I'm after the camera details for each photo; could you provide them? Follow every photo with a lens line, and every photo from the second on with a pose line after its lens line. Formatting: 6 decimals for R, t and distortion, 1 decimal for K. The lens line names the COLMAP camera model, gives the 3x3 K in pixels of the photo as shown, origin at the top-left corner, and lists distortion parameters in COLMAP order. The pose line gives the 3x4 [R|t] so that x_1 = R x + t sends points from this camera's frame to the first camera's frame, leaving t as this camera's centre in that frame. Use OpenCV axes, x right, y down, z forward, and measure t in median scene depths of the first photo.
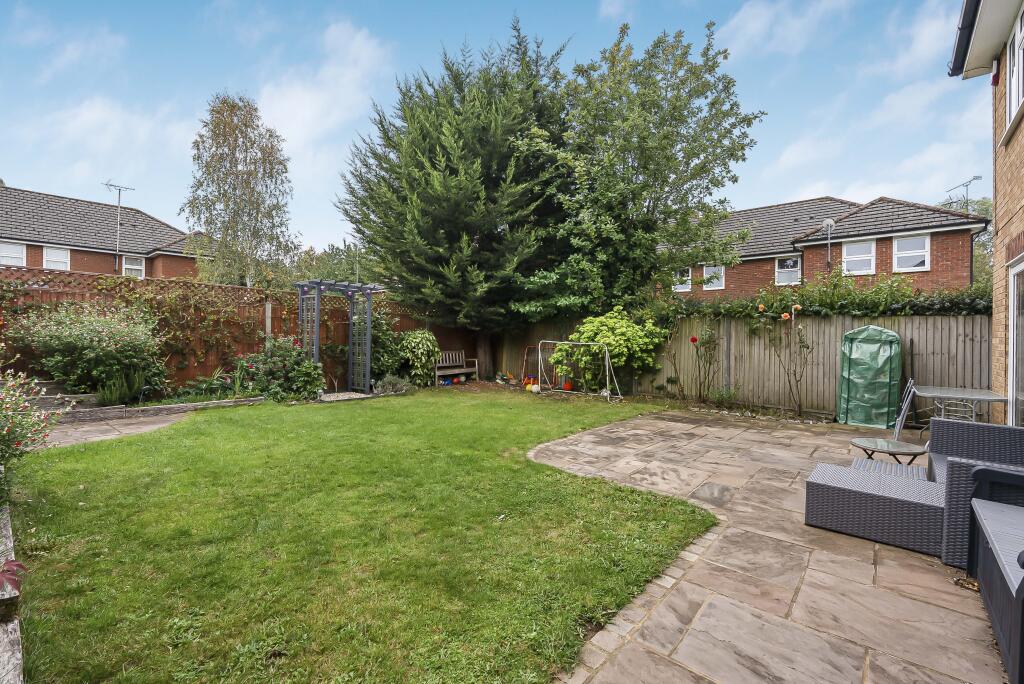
lens RADIAL K [[452.2, 0, 510.2], [0, 452.2, 342.7], [0, 0, 1]] dist [-0.010185, 0.002617]
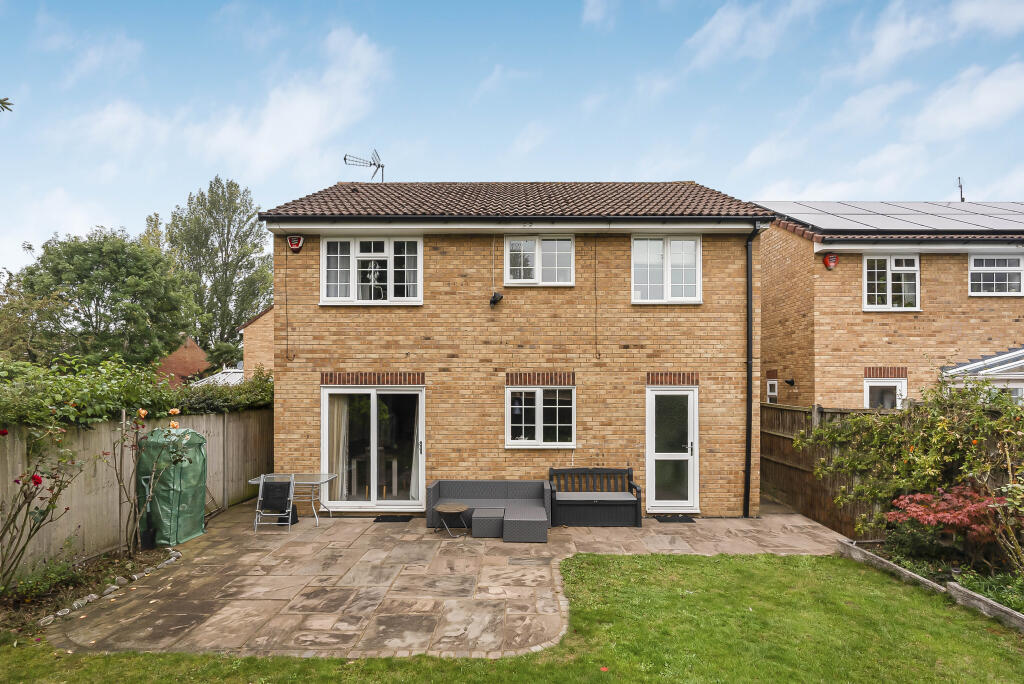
lens RADIAL K [[474.9, 0, 512.9], [0, 474.9, 383.4], [0, 0, 1]] dist [-0.008934, 0.000435]
pose [[-0.647951, -0.007706, 0.761643, -0.269049], [-0.003656, 0.999969, 0.007006, -0.100876], [-0.761673, 0.001755, -0.647959, 0.802097]]
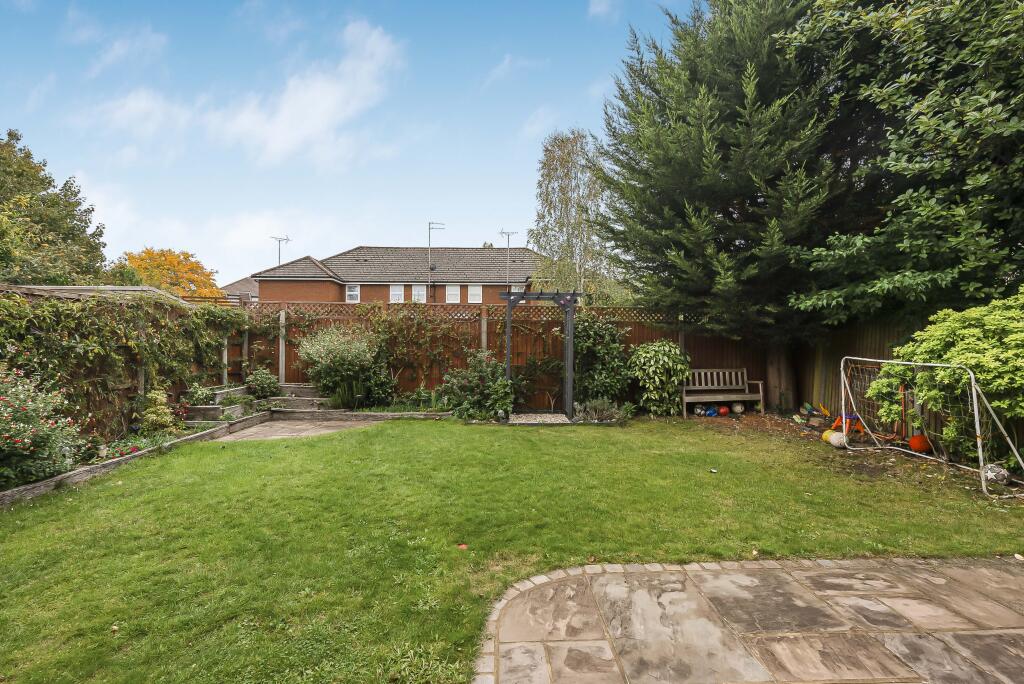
lens RADIAL K [[452.2, 0, 509.3], [0, 452.2, 338.4], [0, 0, 1]] dist [-0.010185, 0.002617]
pose [[0.671538, -0.021465, -0.740659, 0.219449], [-0.000585, 0.999565, -0.029499, -0.011300], [0.740970, 0.020243, 0.671233, 0.322262]]
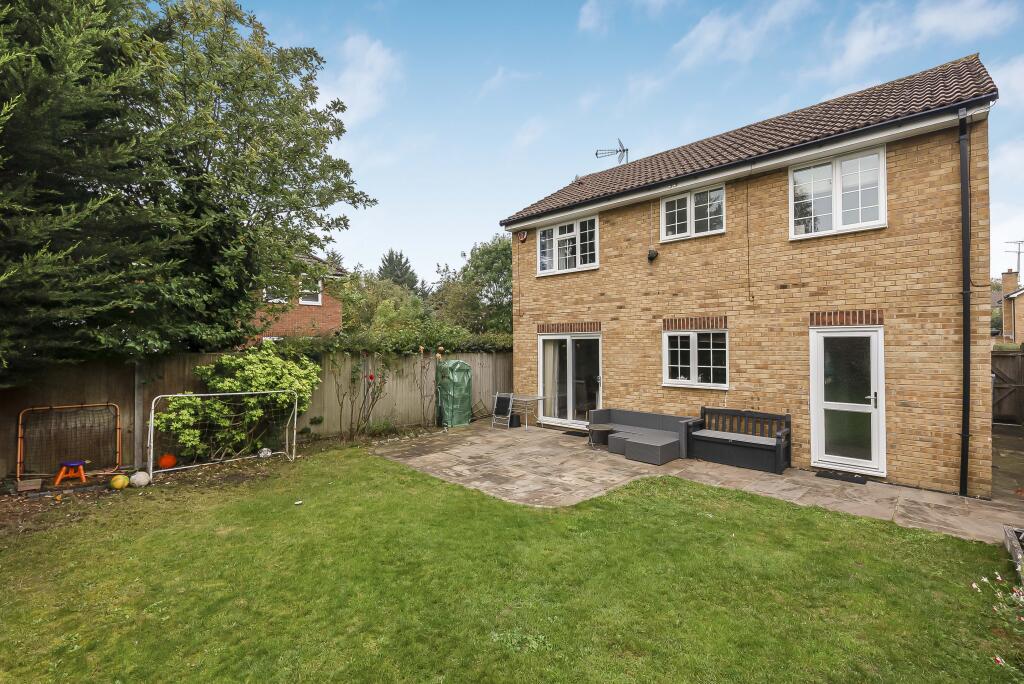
lens RADIAL K [[452.2, 0, 509.3], [0, 452.2, 336.8], [0, 0, 1]] dist [-0.010185, 0.002617]
pose [[0.060257, 0.000337, 0.998183, -0.539061], [0.014003, 0.999901, -0.001183, -0.082035], [-0.998085, 0.014049, 0.060247, 0.524213]]
